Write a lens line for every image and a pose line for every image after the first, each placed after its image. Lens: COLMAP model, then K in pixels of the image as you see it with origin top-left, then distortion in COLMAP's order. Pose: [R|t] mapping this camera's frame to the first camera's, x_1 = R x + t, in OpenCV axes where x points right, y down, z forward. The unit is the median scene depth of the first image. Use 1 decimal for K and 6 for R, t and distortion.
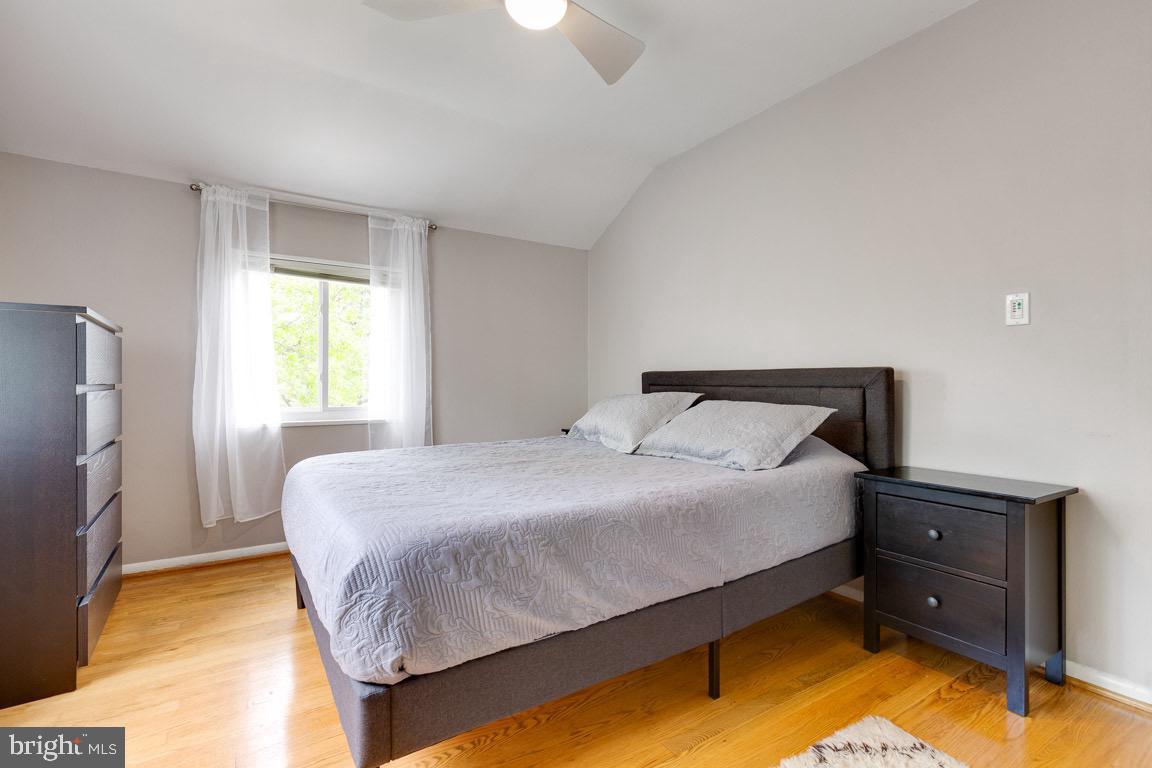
lens RADIAL K [[531.5, 0, 576.0], [0, 531.5, 384.0], [0, 0, 1]] dist [0.000964, 0.000101]
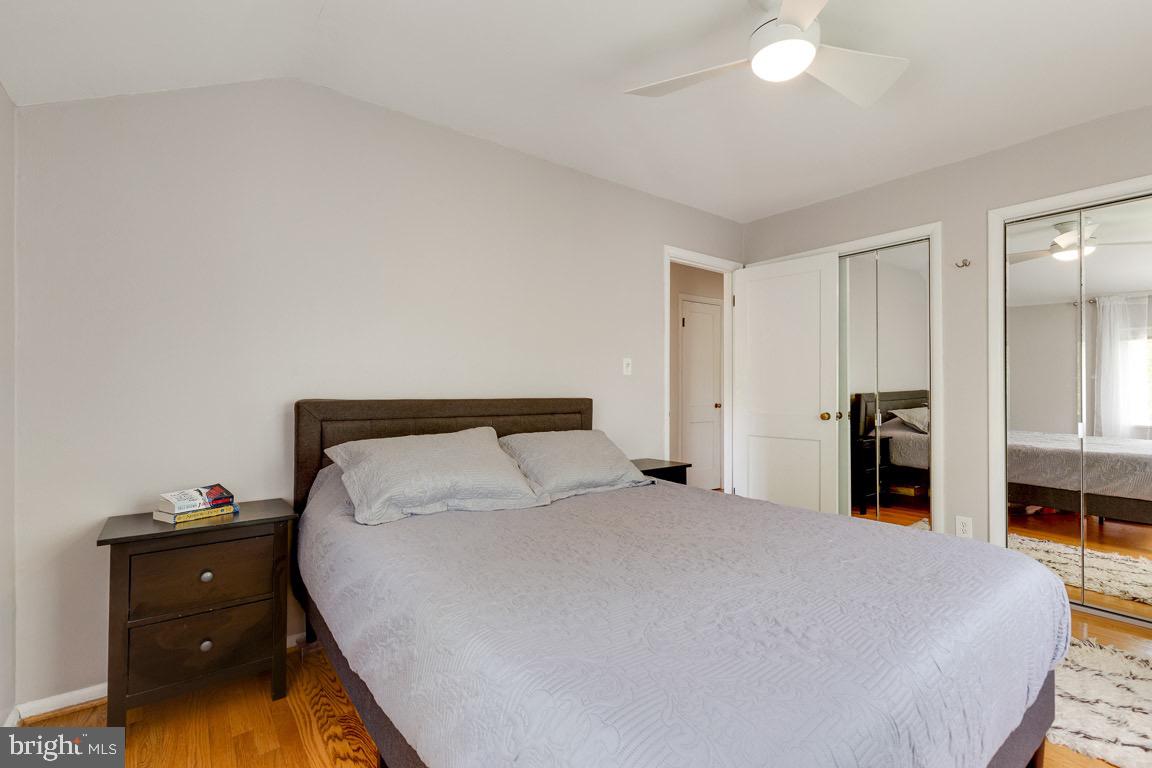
lens RADIAL K [[516.7, 0, 576.0], [0, 516.7, 384.0], [0, 0, 1]] dist [-0.001045, -0.000266]
pose [[-0.075482, 0.017454, 0.996994, -0.517224], [0.005844, 0.999837, -0.017062, -0.030168], [-0.997130, 0.004539, -0.075572, 0.753536]]
